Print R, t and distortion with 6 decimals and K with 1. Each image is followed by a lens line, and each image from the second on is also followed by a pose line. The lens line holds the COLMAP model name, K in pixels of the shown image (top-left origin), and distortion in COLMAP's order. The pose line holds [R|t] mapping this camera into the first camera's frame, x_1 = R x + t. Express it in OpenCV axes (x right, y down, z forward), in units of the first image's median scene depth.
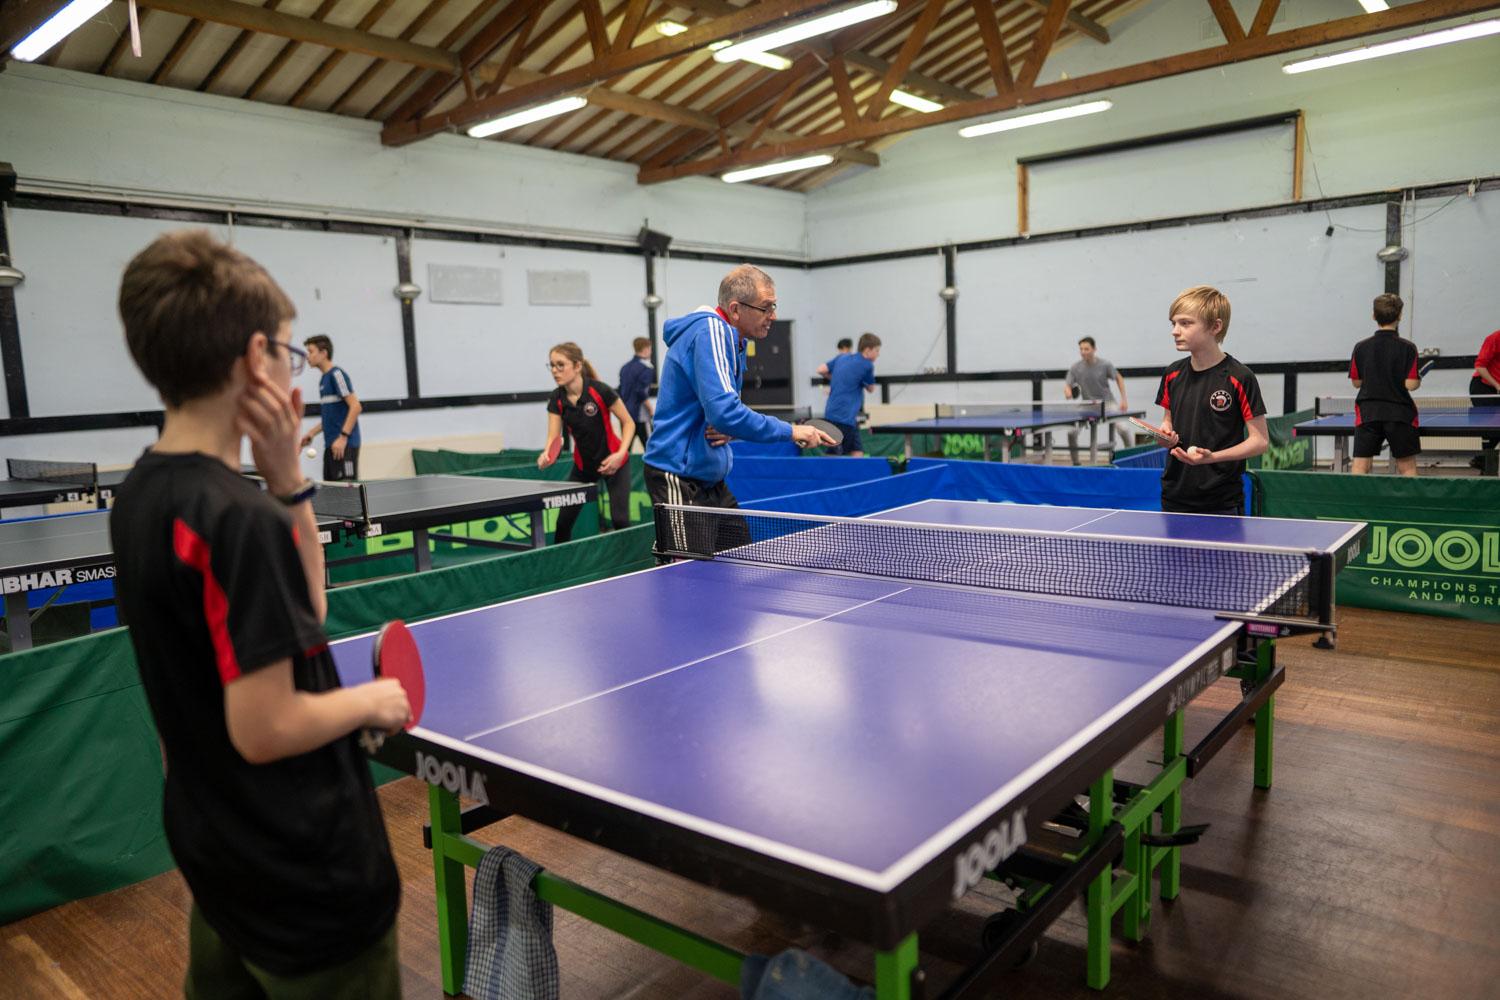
lens RADIAL K [[1030.2, 0, 752.2], [0, 1030.2, 502.6], [0, 0, 1]] dist [-0.051994, 0.041701]
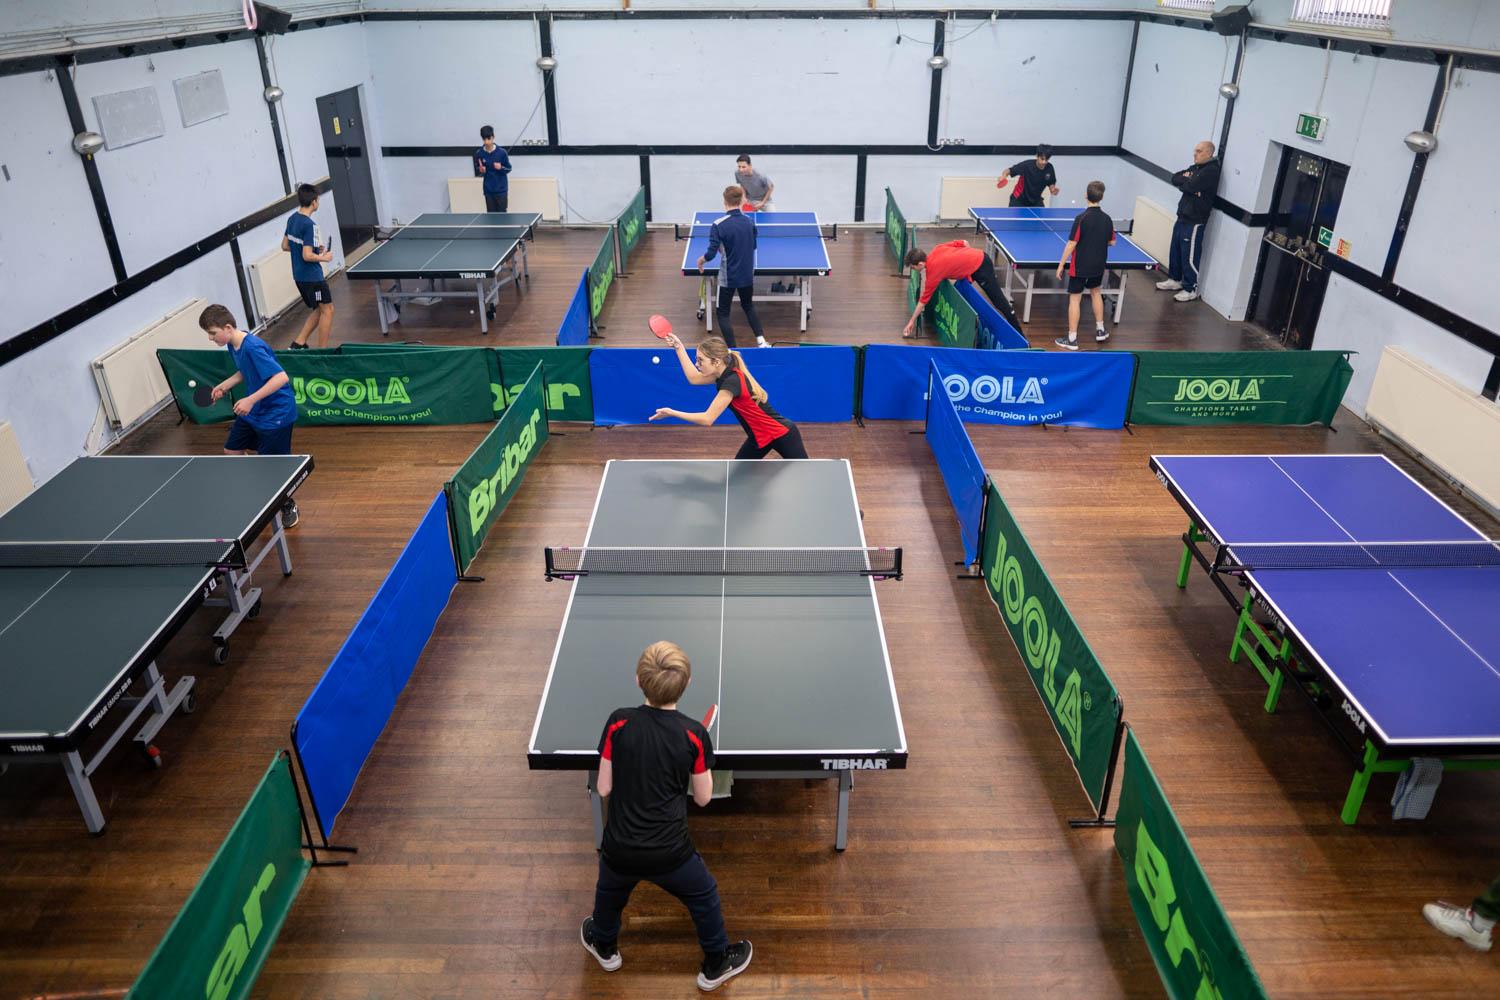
lens RADIAL K [[1034.2, 0, 750.0], [0, 1034.2, 500.0], [0, 0, 1]] dist [-0.051354, 0.043677]
pose [[0.768156, -0.259107, 0.585491, -0.574744], [0.049037, 0.935577, 0.349700, -0.243026], [-0.638382, -0.239914, 0.731375, 0.088102]]
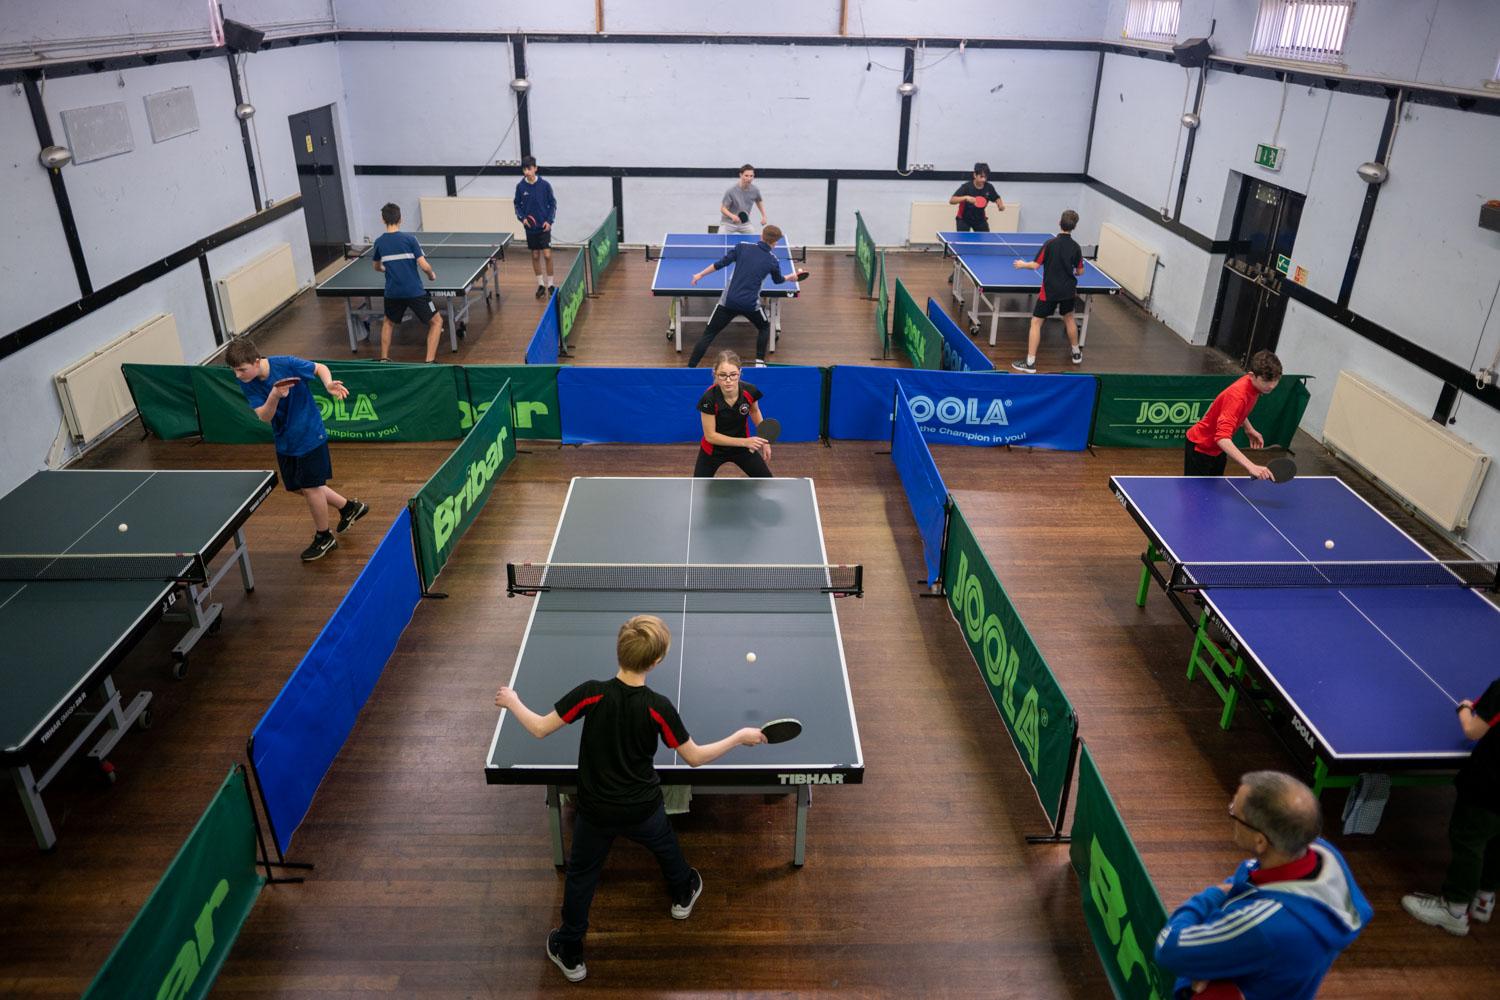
lens RADIAL K [[1034.4, 0, 746.5], [0, 1034.4, 499.3], [0, 0, 1]] dist [-0.051170, 0.043906]
pose [[0.756574, -0.241974, 0.607490, -0.572988], [0.036419, 0.943165, 0.330323, -0.241985], [-0.652893, -0.227790, 0.722386, 0.079417]]
